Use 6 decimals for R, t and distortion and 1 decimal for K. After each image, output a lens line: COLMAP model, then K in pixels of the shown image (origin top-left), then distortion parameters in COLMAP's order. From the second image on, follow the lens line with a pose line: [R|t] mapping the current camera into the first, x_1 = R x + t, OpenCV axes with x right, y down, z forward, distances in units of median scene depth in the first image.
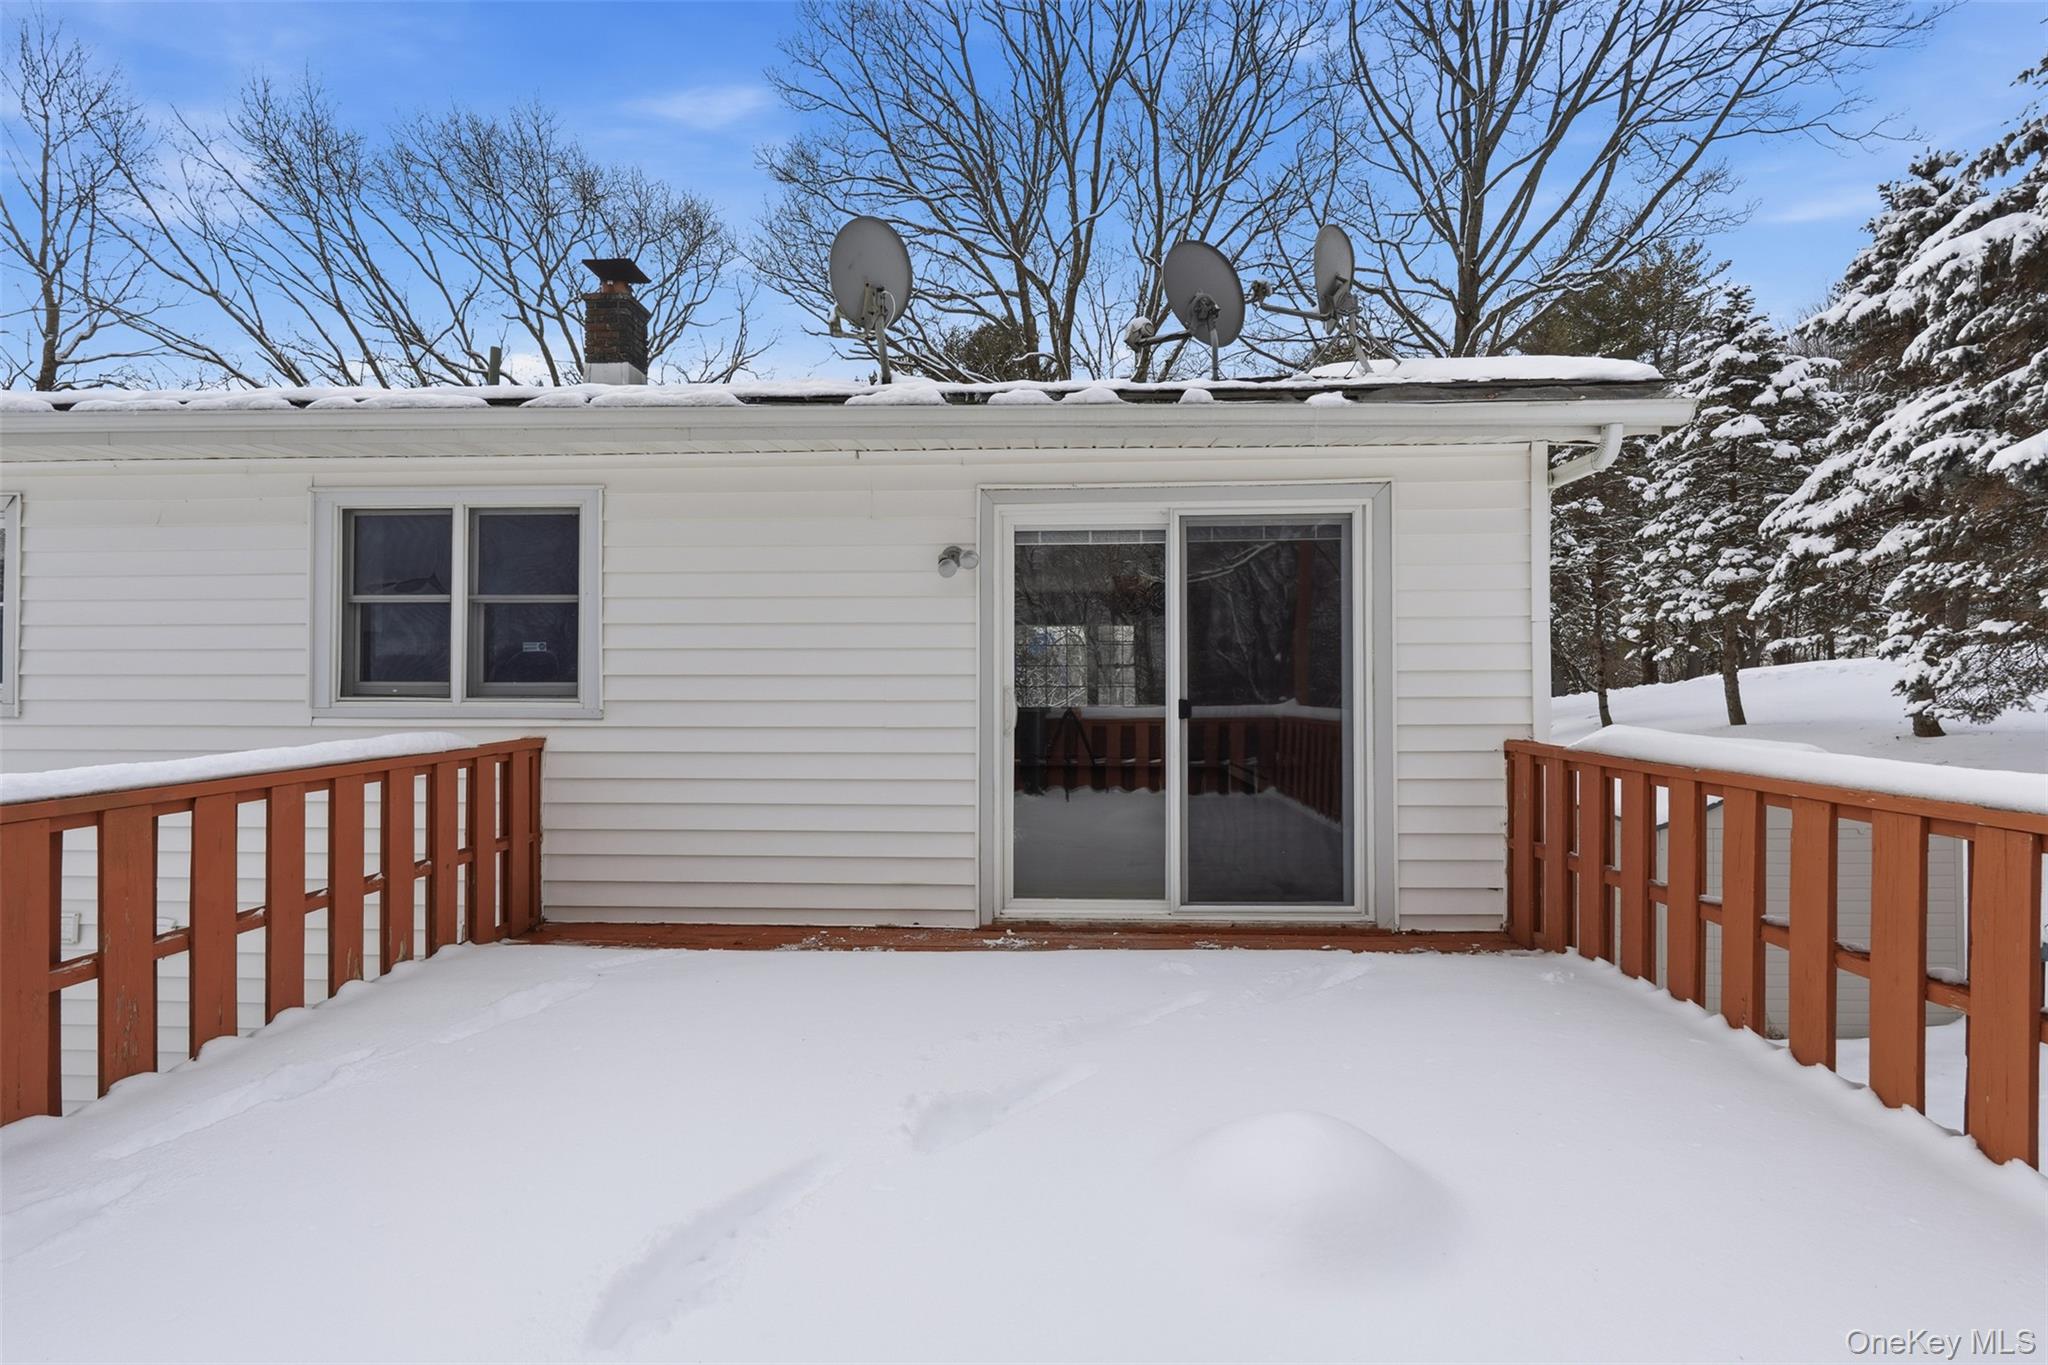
lens RADIAL K [[922.1, 0, 1022.5], [0, 922.1, 672.6], [0, 0, 1]] dist [-0.009955, 0.001325]
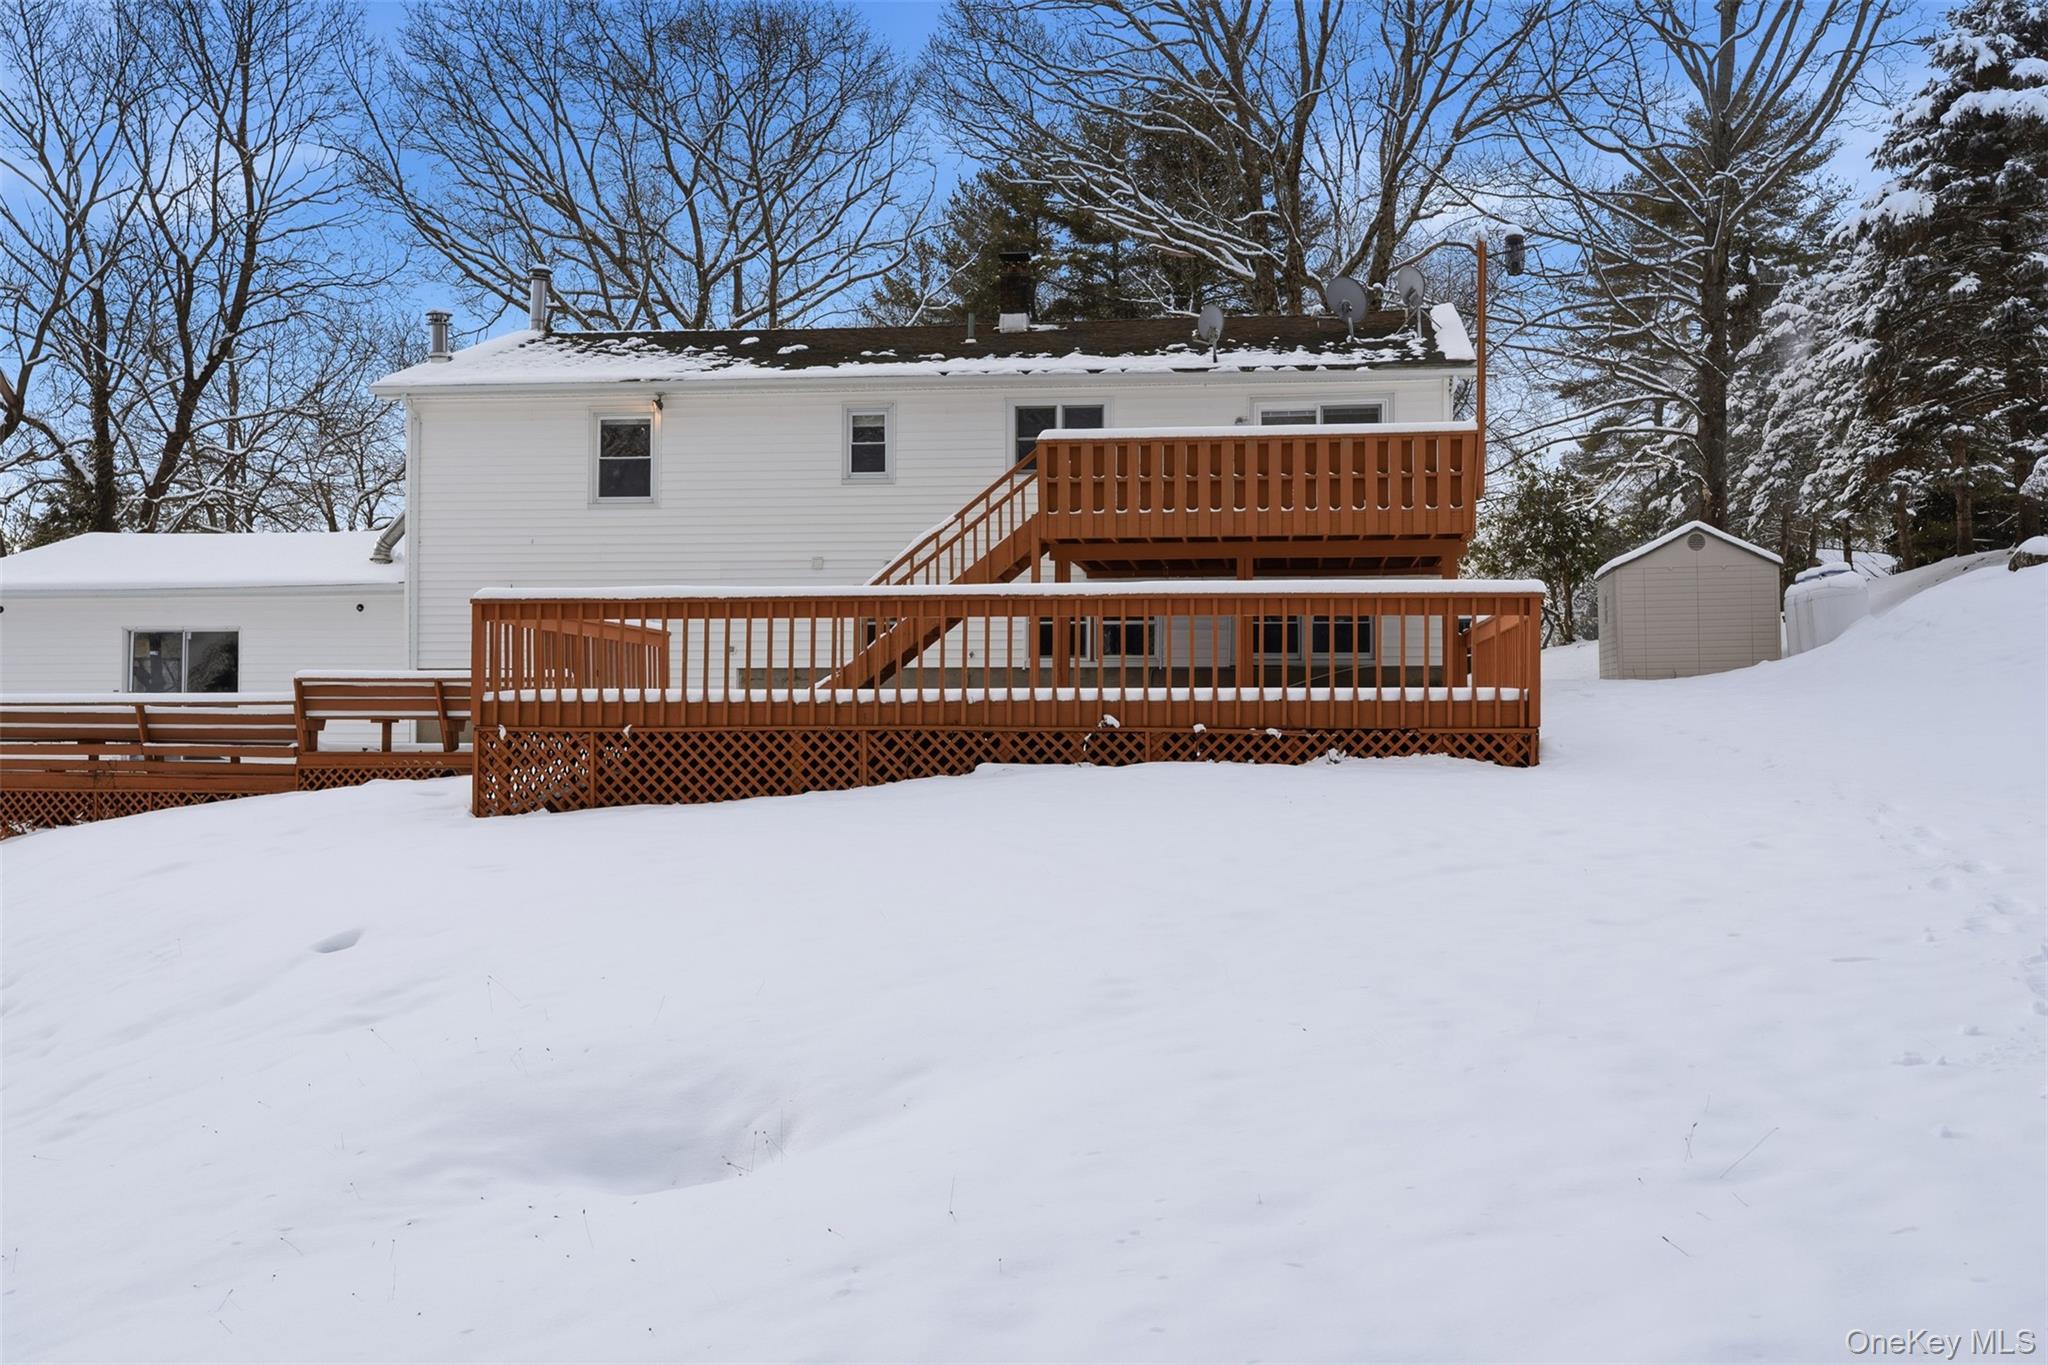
lens RADIAL K [[2195.7, 0, 1024.9], [0, 2195.7, 681.8], [0, 0, 1]] dist [0.020872, 0.000000]
pose [[0.996501, -0.002831, -0.083532, -0.041087], [0.001095, 0.999783, -0.020824, 0.189094], [0.083573, 0.020660, 0.996287, -1.338583]]
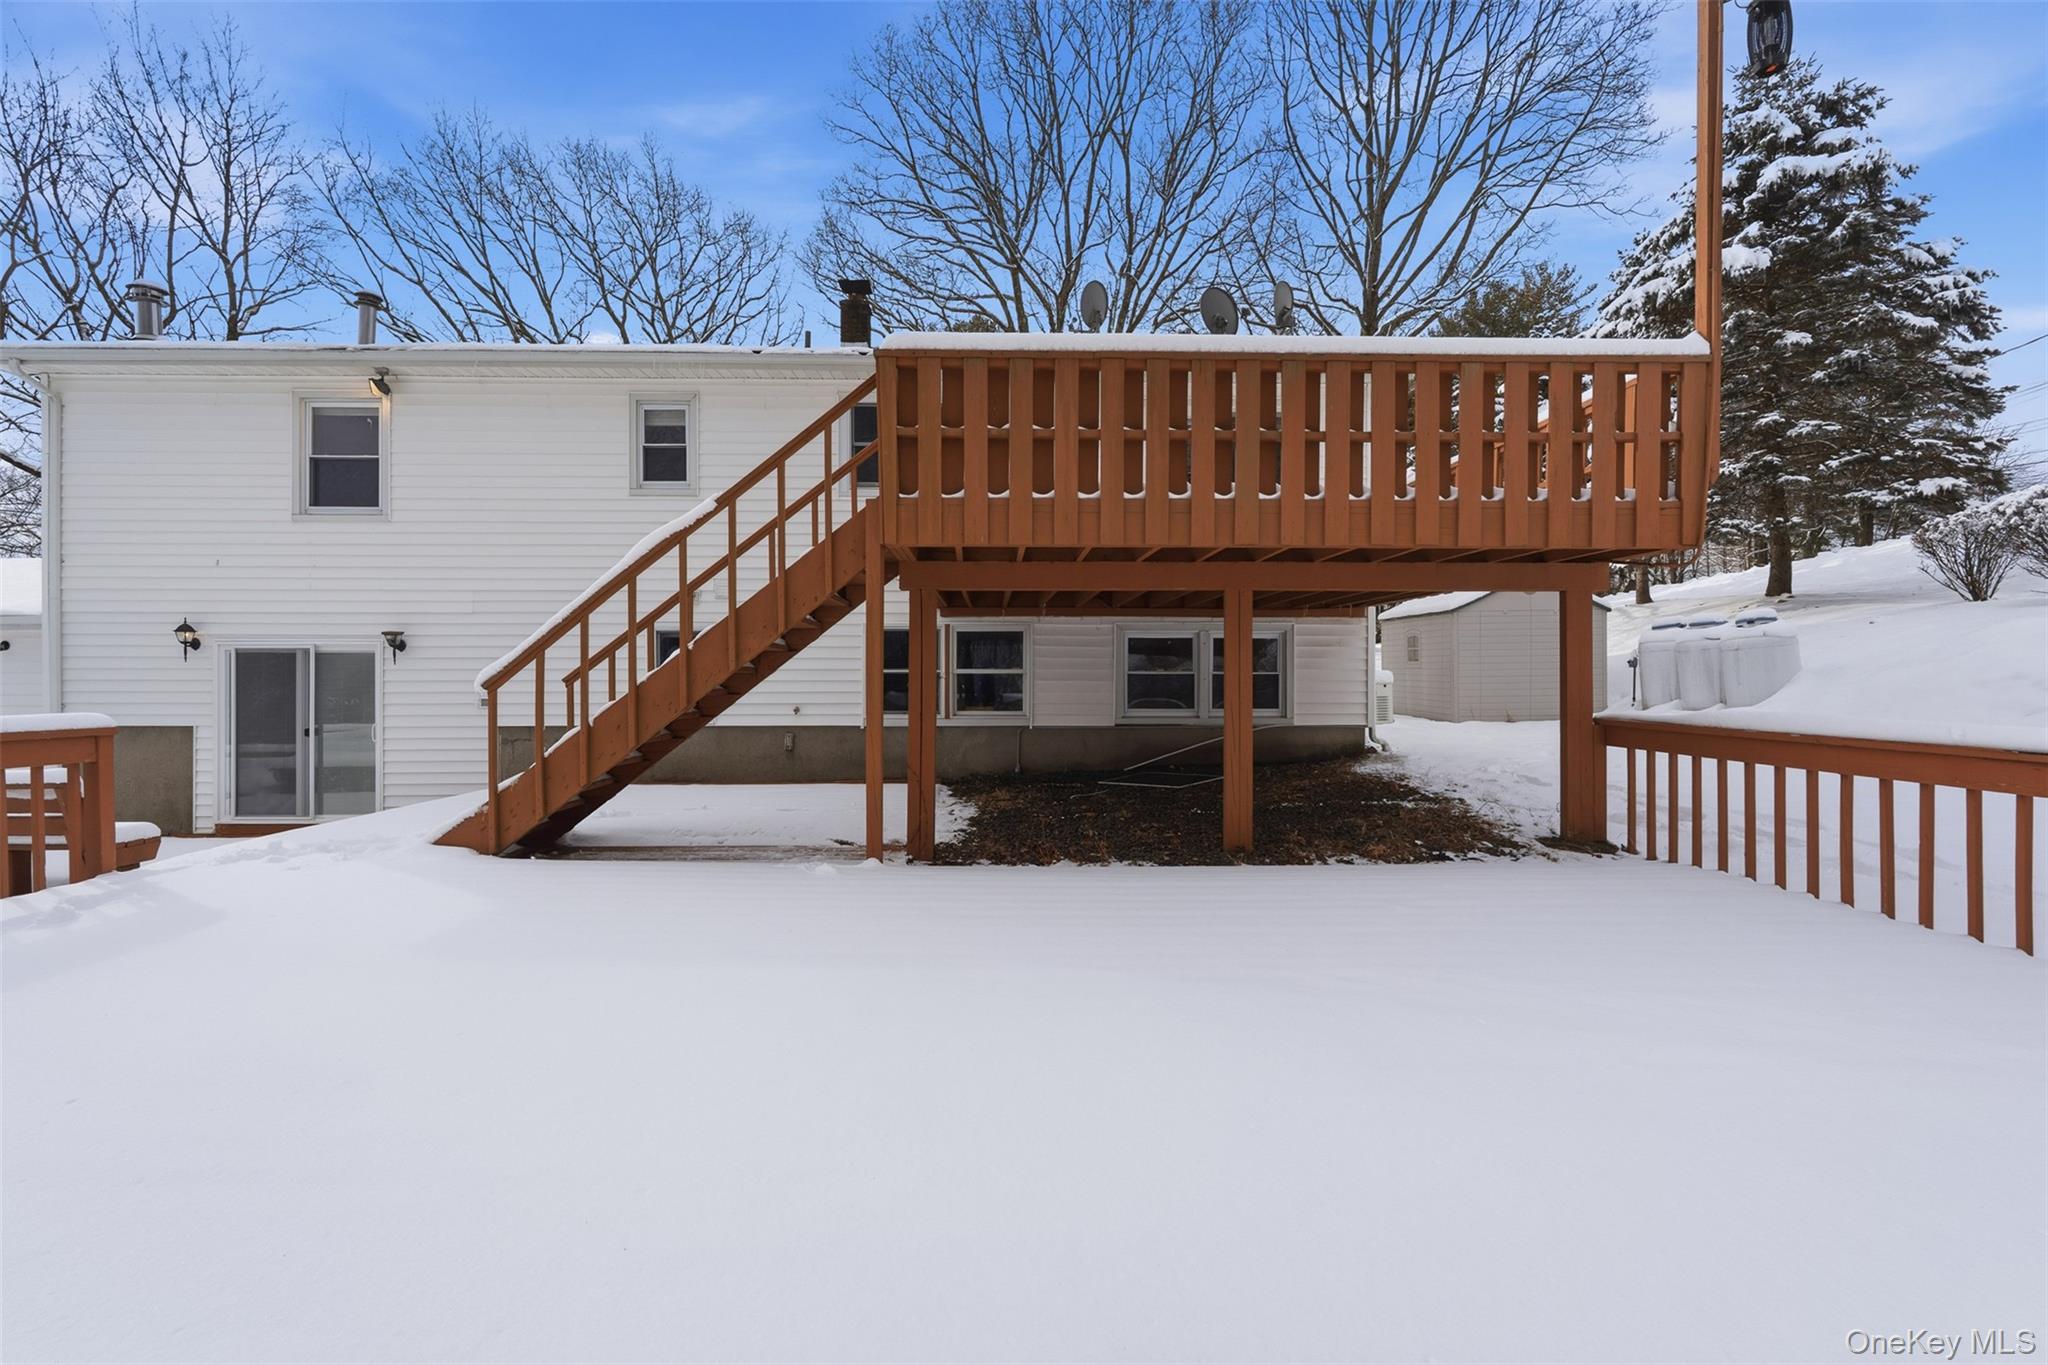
lens RADIAL K [[922.1, 0, 1023.7], [0, 922.1, 688.2], [0, 0, 1]] dist [-0.009955, 0.001325]
pose [[0.997061, -0.002874, 0.076558, -0.121216], [0.001559, 0.999850, 0.017226, 0.114153], [-0.076596, -0.017056, 0.996916, -0.304450]]
